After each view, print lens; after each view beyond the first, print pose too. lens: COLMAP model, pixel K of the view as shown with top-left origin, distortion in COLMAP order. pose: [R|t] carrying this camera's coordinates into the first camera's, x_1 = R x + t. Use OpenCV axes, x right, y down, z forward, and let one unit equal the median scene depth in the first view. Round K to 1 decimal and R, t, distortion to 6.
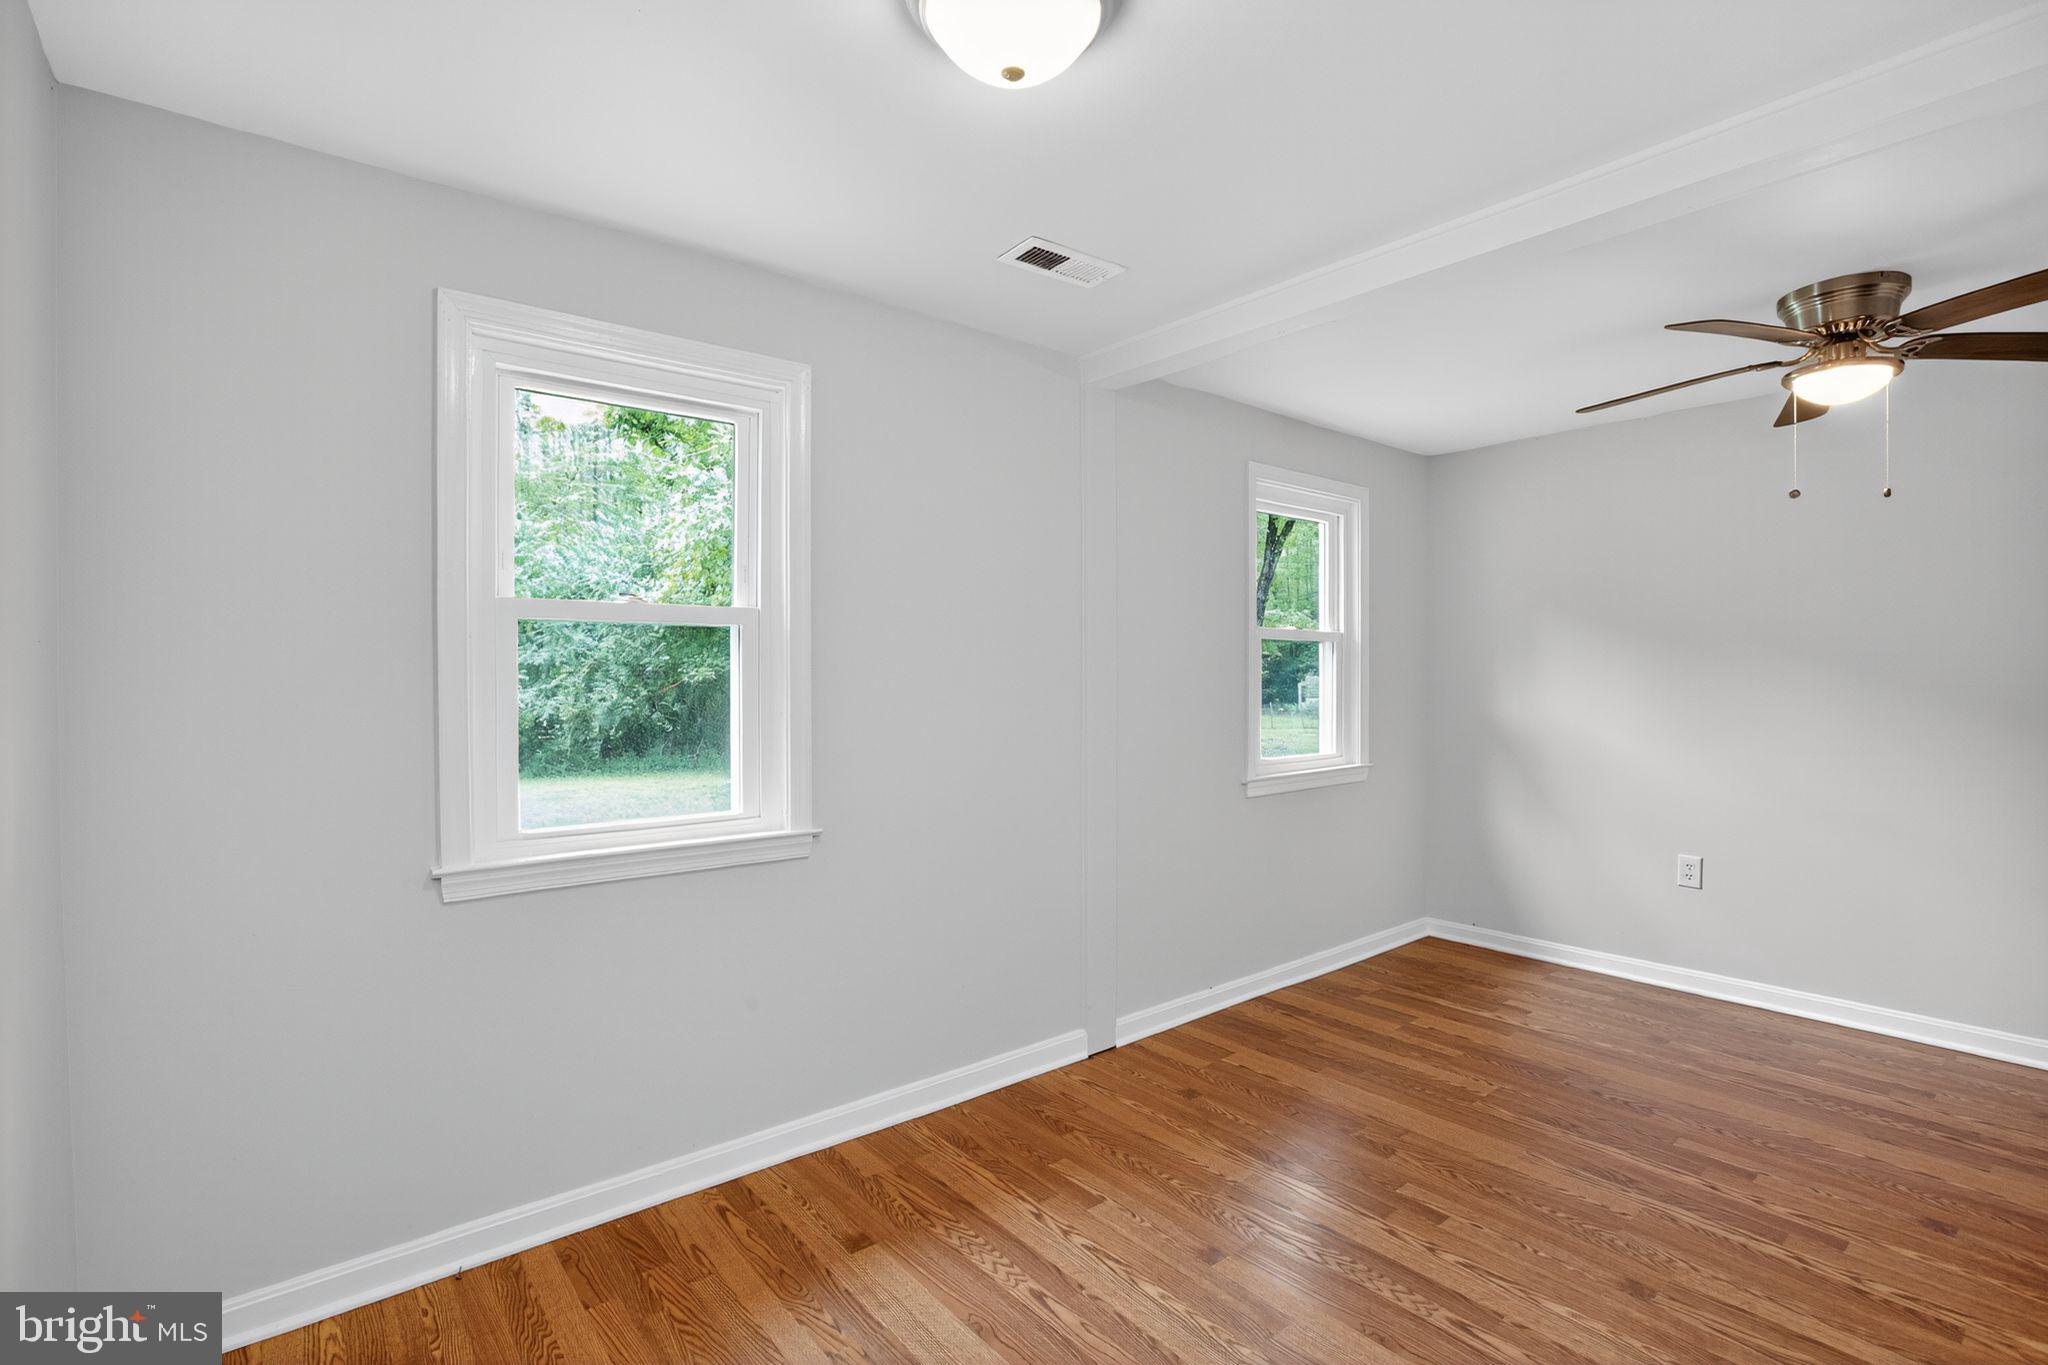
lens RADIAL K [[943.7, 0, 1038.3], [0, 943.7, 681.8], [0, 0, 1]] dist [-0.043133, 0.014813]
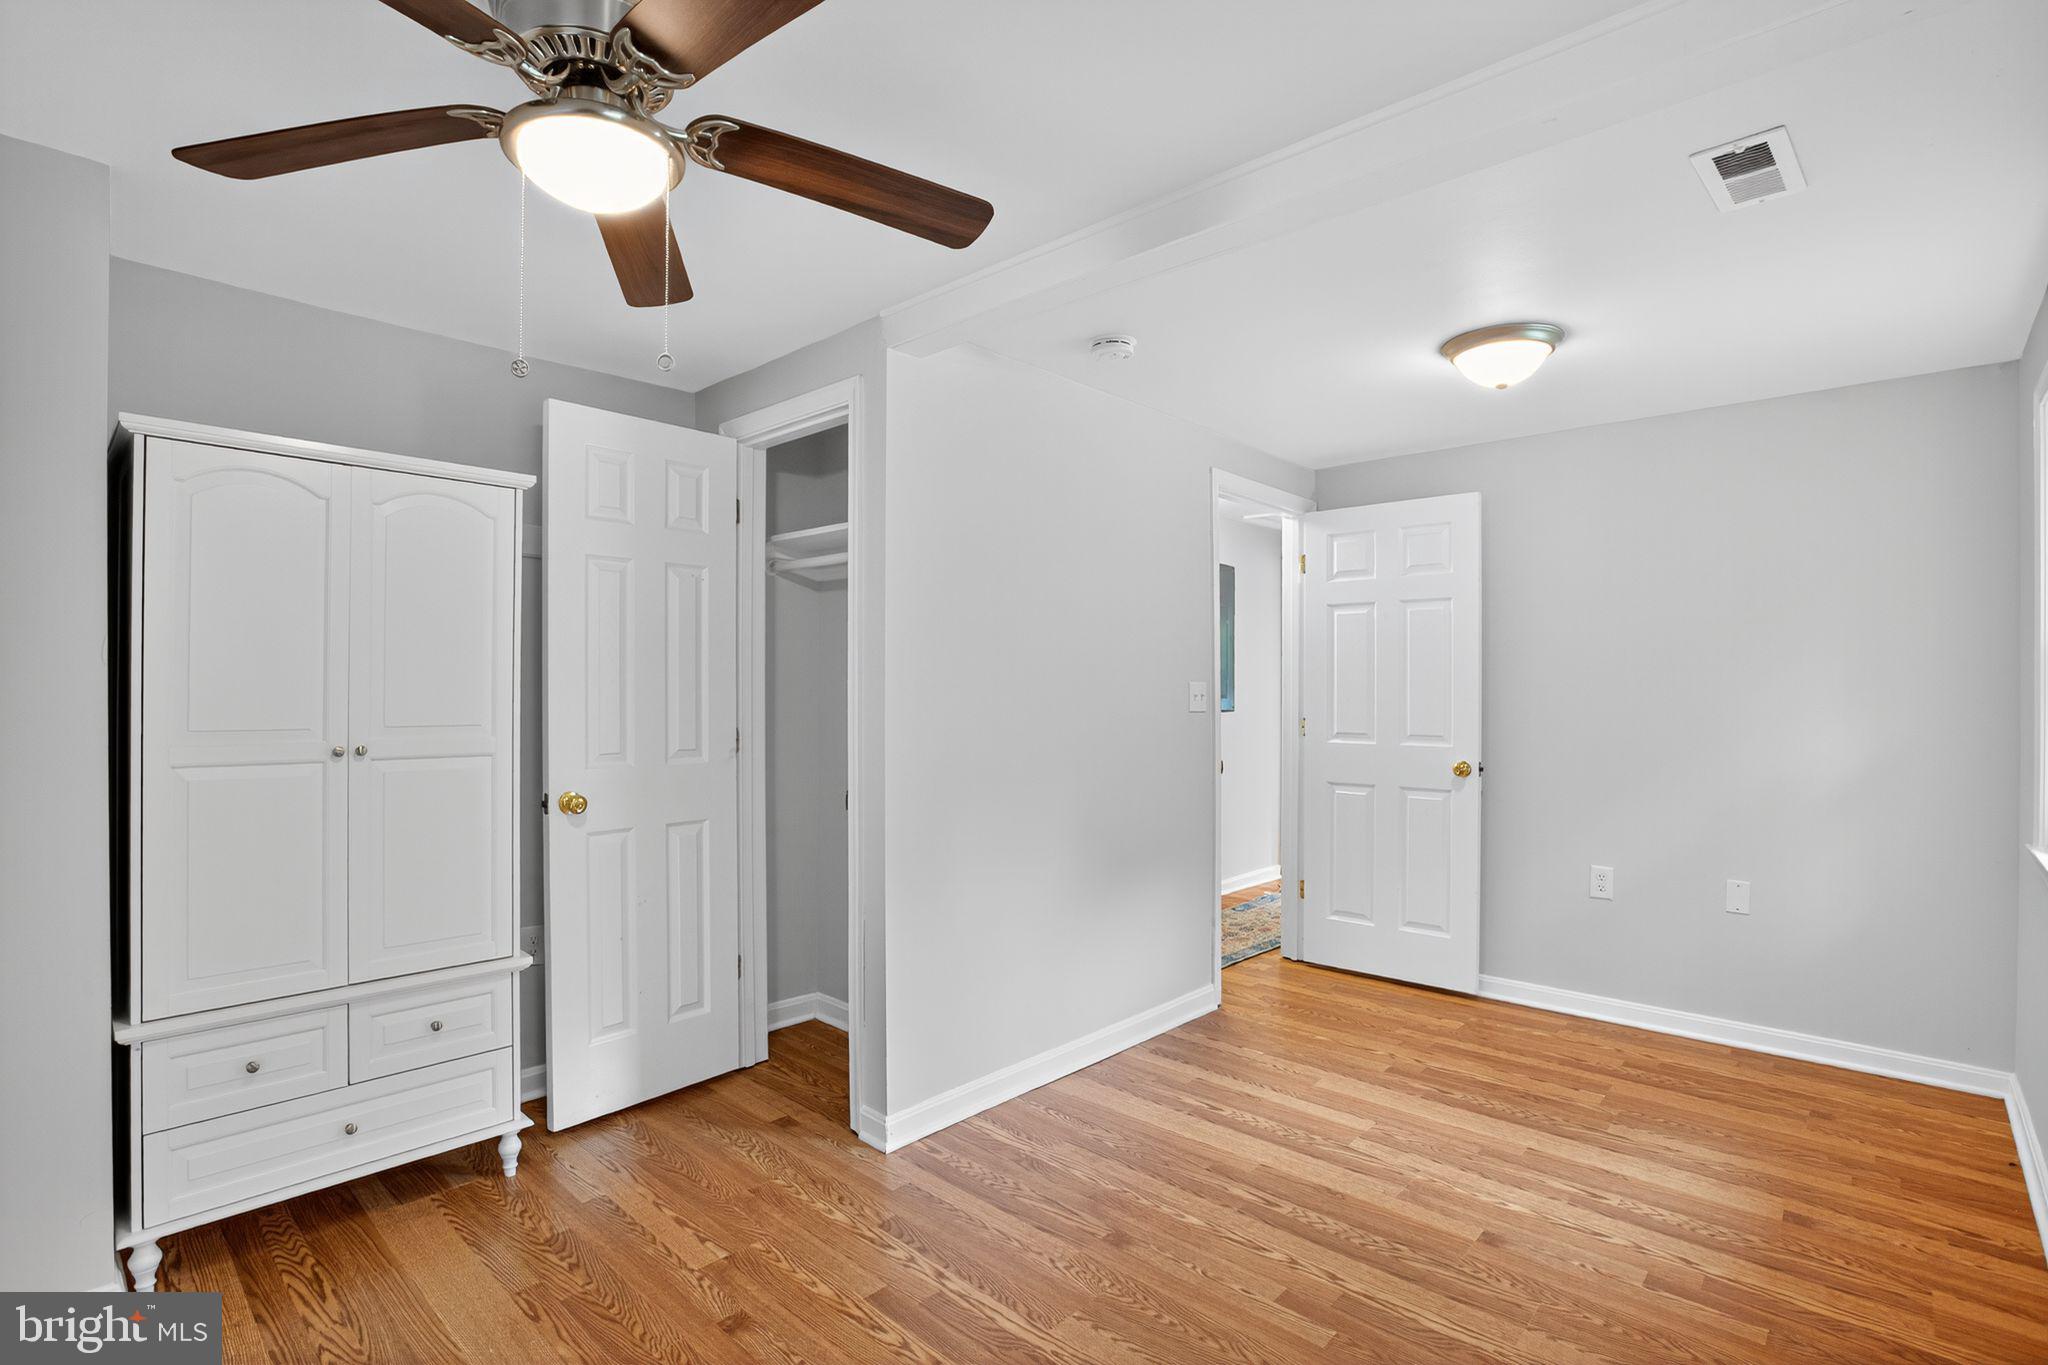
lens RADIAL K [[943.7, 0, 1038.3], [0, 943.7, 681.8], [0, 0, 1]] dist [-0.043133, 0.014813]
pose [[-0.990762, -0.001503, -0.135603, 0.847488], [-0.000236, 0.999956, -0.009365, -0.011645], [0.135611, -0.009246, -0.990719, 1.990792]]
